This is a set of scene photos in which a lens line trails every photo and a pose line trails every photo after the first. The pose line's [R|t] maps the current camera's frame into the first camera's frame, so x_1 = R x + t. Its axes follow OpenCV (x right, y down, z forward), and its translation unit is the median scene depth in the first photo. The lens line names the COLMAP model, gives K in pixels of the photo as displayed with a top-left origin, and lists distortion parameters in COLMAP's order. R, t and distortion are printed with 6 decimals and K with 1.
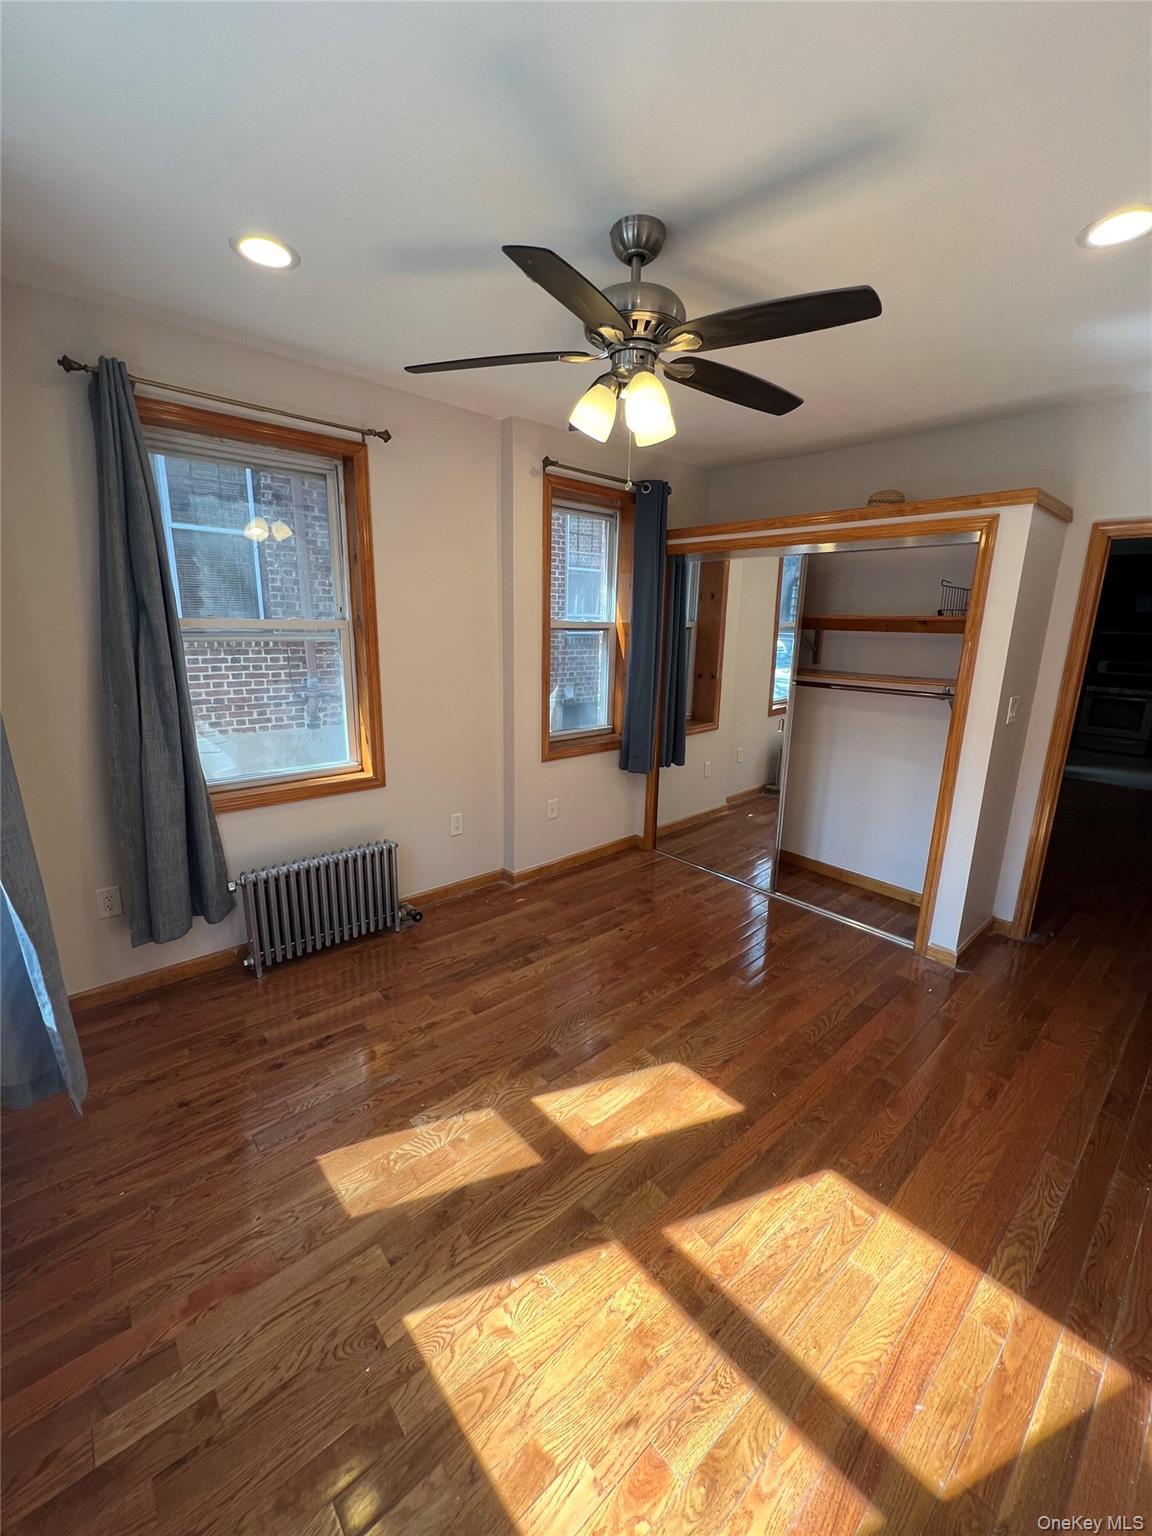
lens RADIAL K [[609.2, 0, 584.2], [0, 609.2, 758.1], [0, 0, 1]] dist [-0.001933, 0.000283]
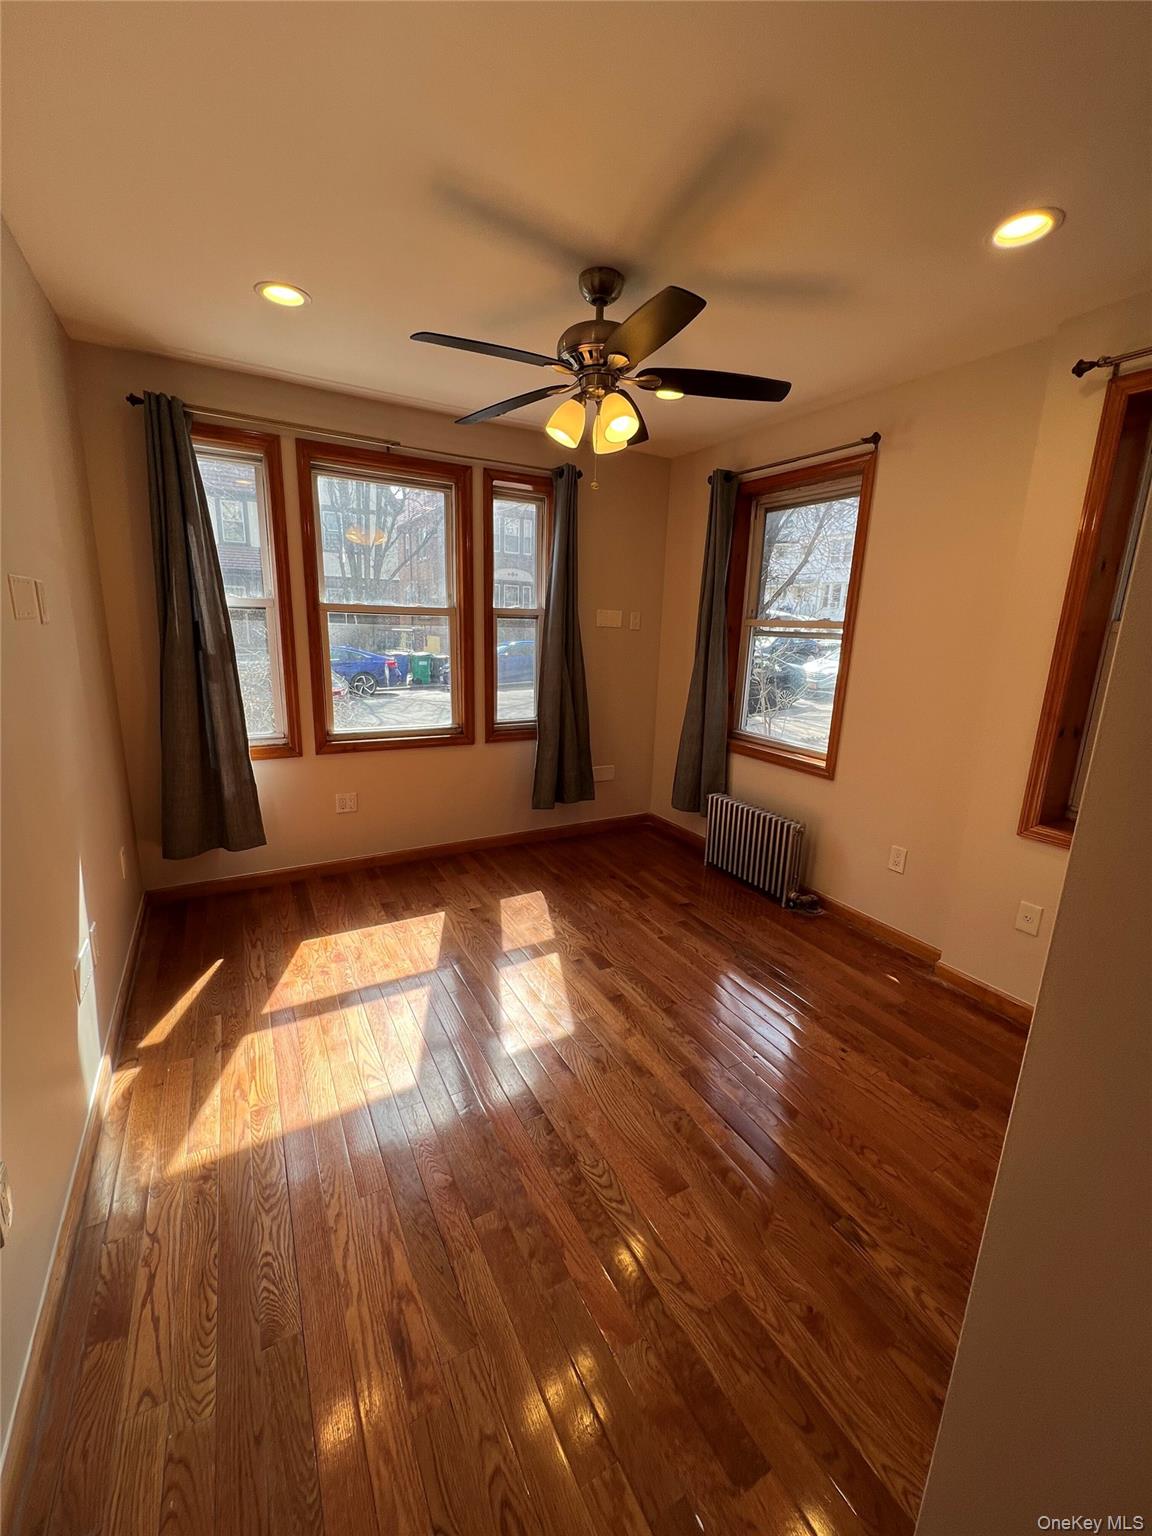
lens RADIAL K [[609.2, 0, 579.9], [0, 609.2, 763.0], [0, 0, 1]] dist [-0.001933, 0.000283]
pose [[-0.201813, 0.191099, -0.960600, 1.162384], [-0.255105, 0.936671, 0.239934, -0.187697], [0.945618, 0.293476, -0.140282, 1.135612]]
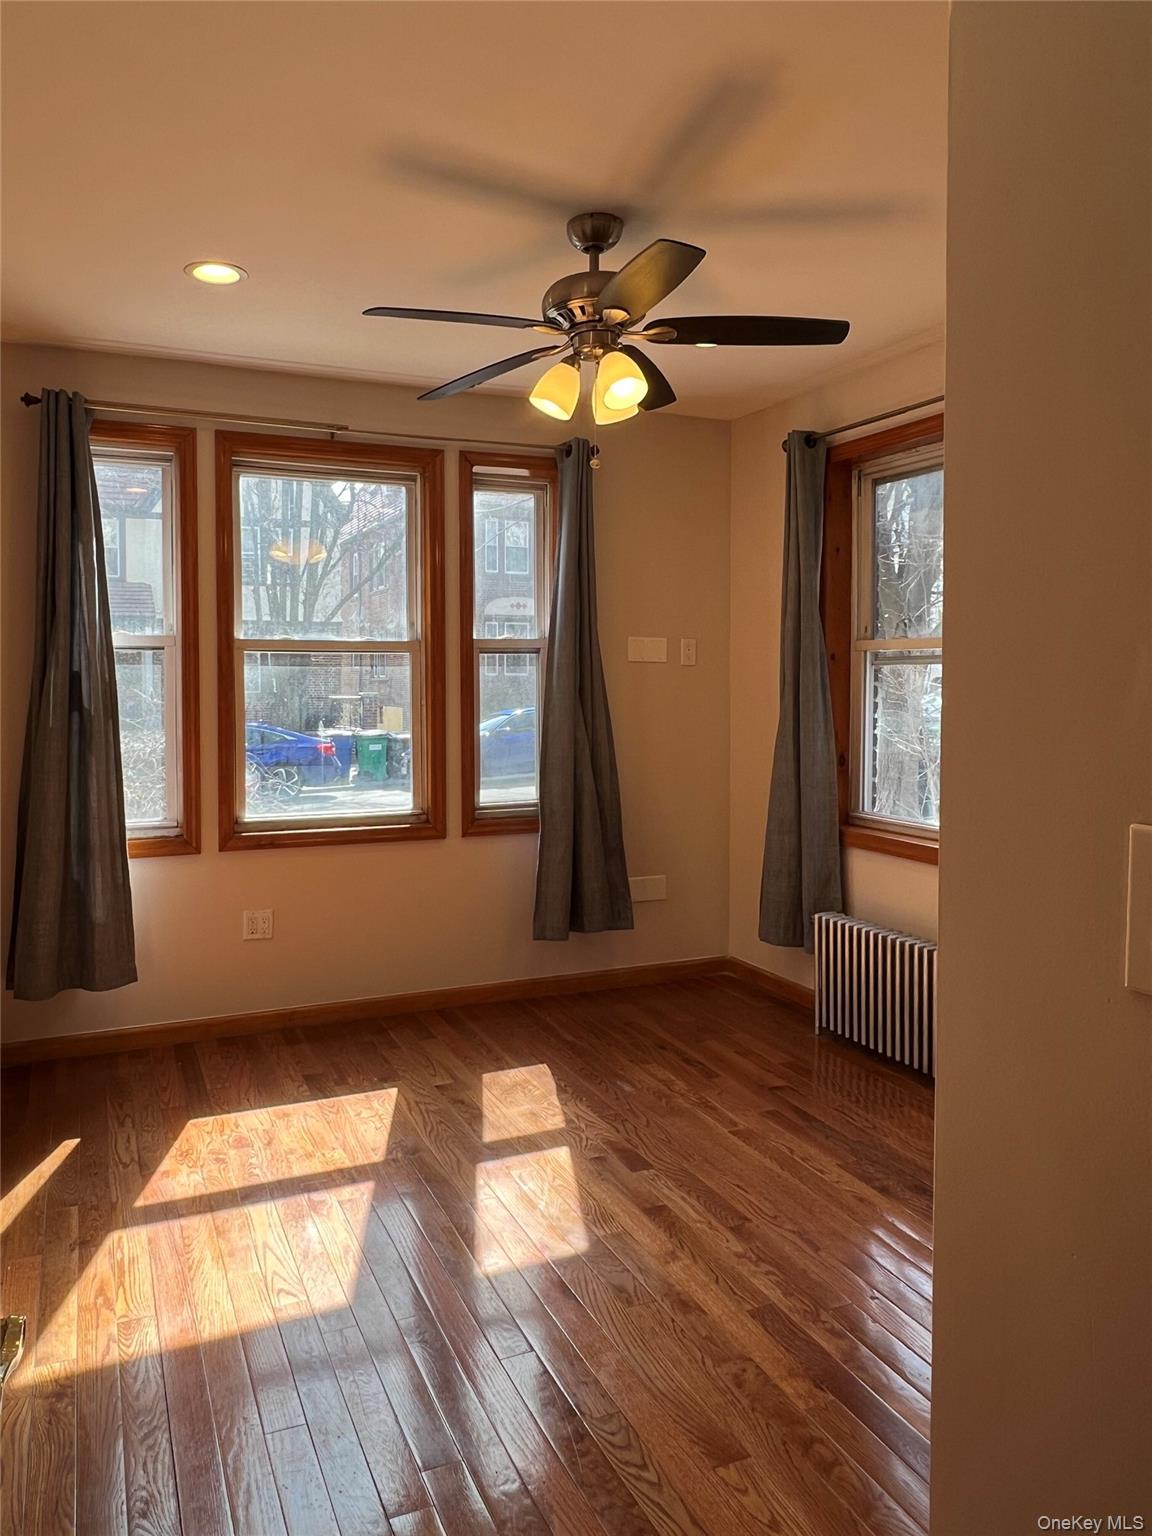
lens RADIAL K [[1041.8, 0, 501.3], [0, 1041.8, 712.1], [0, 0, 1]] dist [0.000624, -0.003863]
pose [[-0.325648, 0.005441, -0.945475, 1.392684], [-0.216700, 0.972935, 0.080237, -0.156377], [0.920323, 0.231014, -0.315655, 1.266429]]
